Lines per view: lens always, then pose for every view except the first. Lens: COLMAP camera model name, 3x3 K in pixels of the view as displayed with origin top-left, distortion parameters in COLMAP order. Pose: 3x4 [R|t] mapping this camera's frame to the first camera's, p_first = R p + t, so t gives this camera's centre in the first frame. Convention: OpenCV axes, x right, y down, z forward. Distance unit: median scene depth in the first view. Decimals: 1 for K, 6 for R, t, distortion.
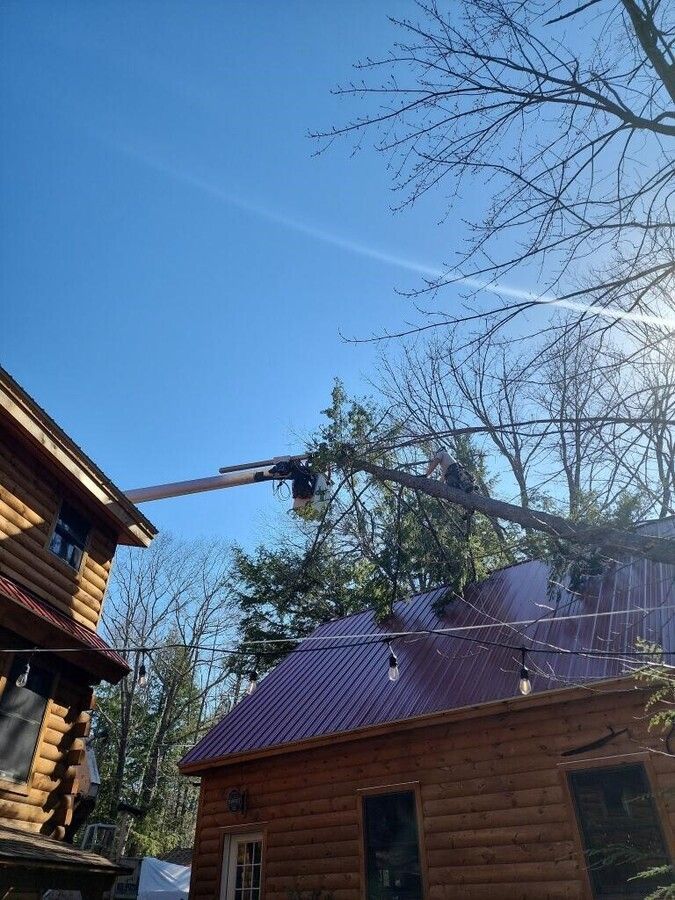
lens RADIAL K [[581.8, 0, 337.5], [0, 581.8, 450.0], [0, 0, 1]] dist [0.069482, -0.052202]
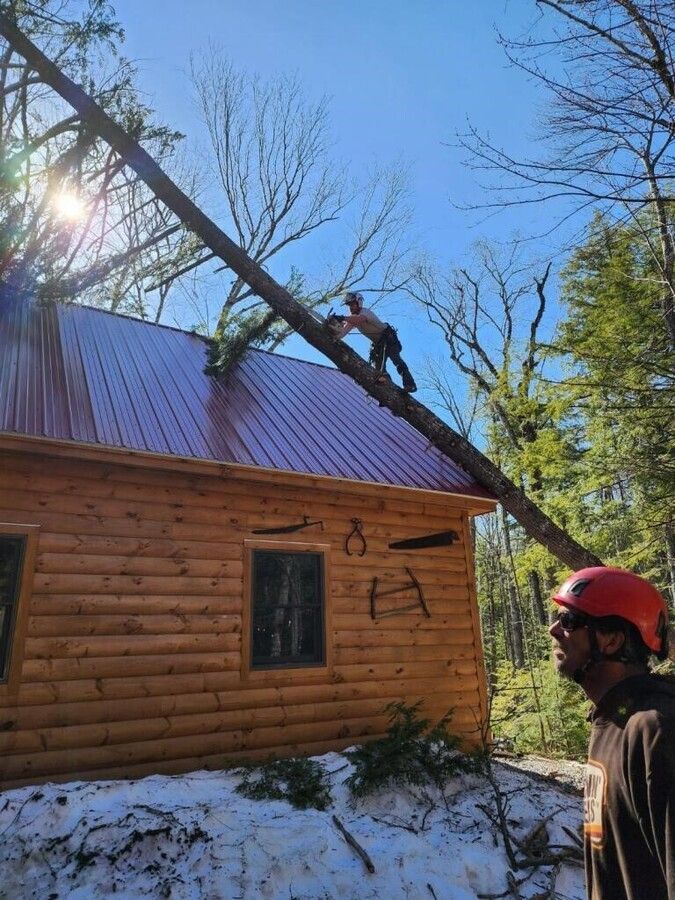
lens RADIAL K [[581.8, 0, 337.5], [0, 581.8, 450.0], [0, 0, 1]] dist [0.069482, -0.052202]
pose [[0.346098, 0.305822, 0.886955, -0.374722], [-0.550977, 0.831436, -0.071683, 0.376916], [-0.759368, -0.463883, 0.456260, 0.520901]]
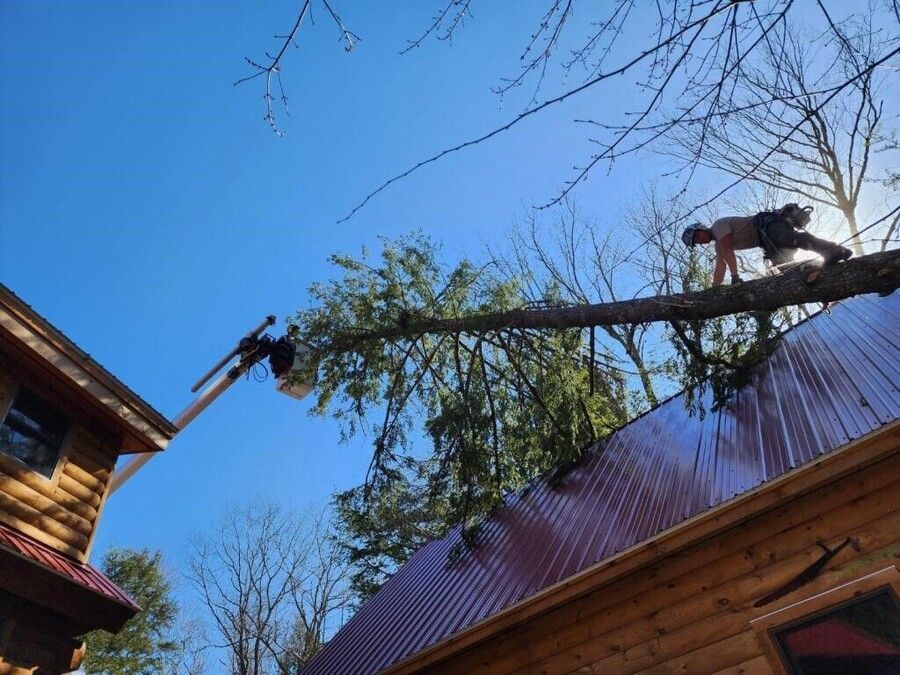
lens RADIAL K [[581.6, 0, 450.0], [0, 581.6, 337.5], [0, 0, 1]] dist [0.017621, -0.000905]
pose [[0.988100, -0.153758, 0.004191, 0.093049], [0.152995, 0.979660, -0.129838, 0.248702], [0.015858, 0.128934, 0.991526, 0.317545]]
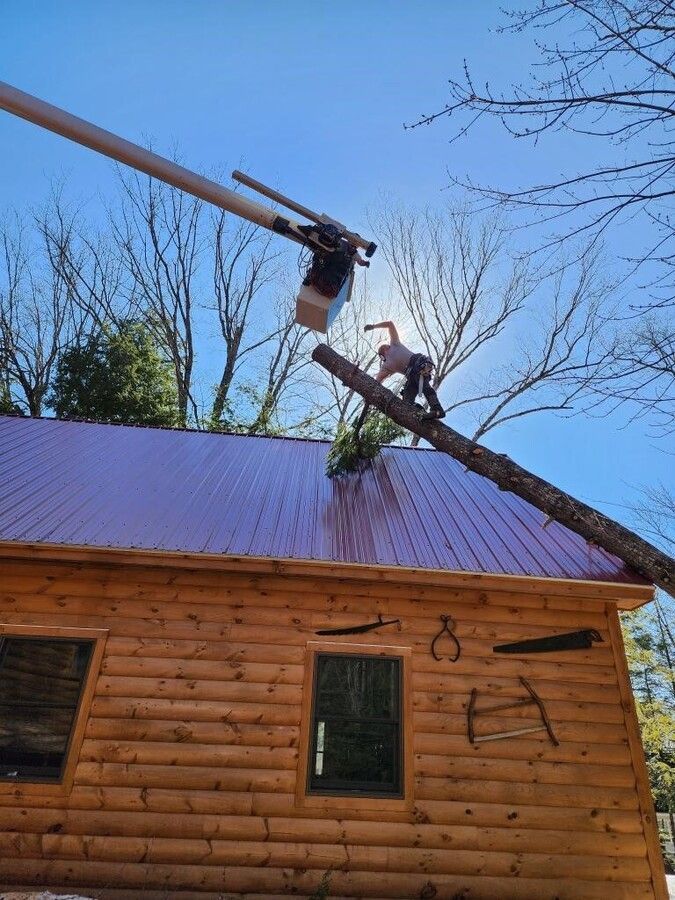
lens RADIAL K [[581.8, 0, 337.5], [0, 581.8, 450.0], [0, 0, 1]] dist [0.069482, -0.052202]
pose [[0.717319, 0.376810, 0.586061, -0.173556], [-0.463680, 0.886000, -0.002128, 0.253948], [-0.520052, -0.270218, 0.810264, 0.356557]]
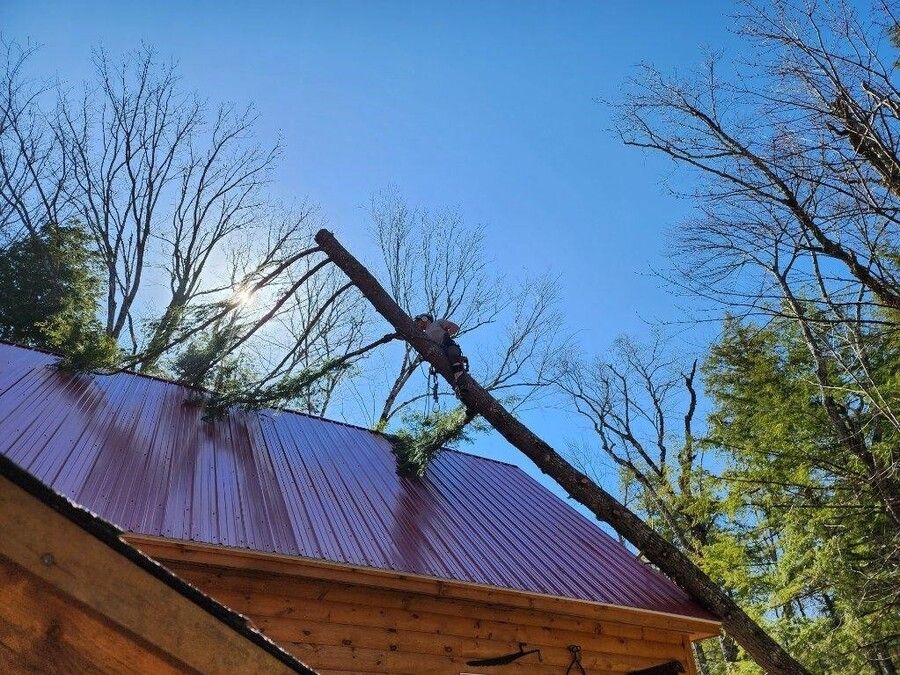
lens RADIAL K [[581.8, 0, 450.0], [0, 581.8, 337.5], [0, 0, 1]] dist [0.069482, -0.052202]
pose [[0.367906, 0.578578, 0.727937, -0.444668], [-0.557847, 0.763653, -0.325025, 0.421583], [-0.743944, -0.286499, 0.603710, 0.617041]]
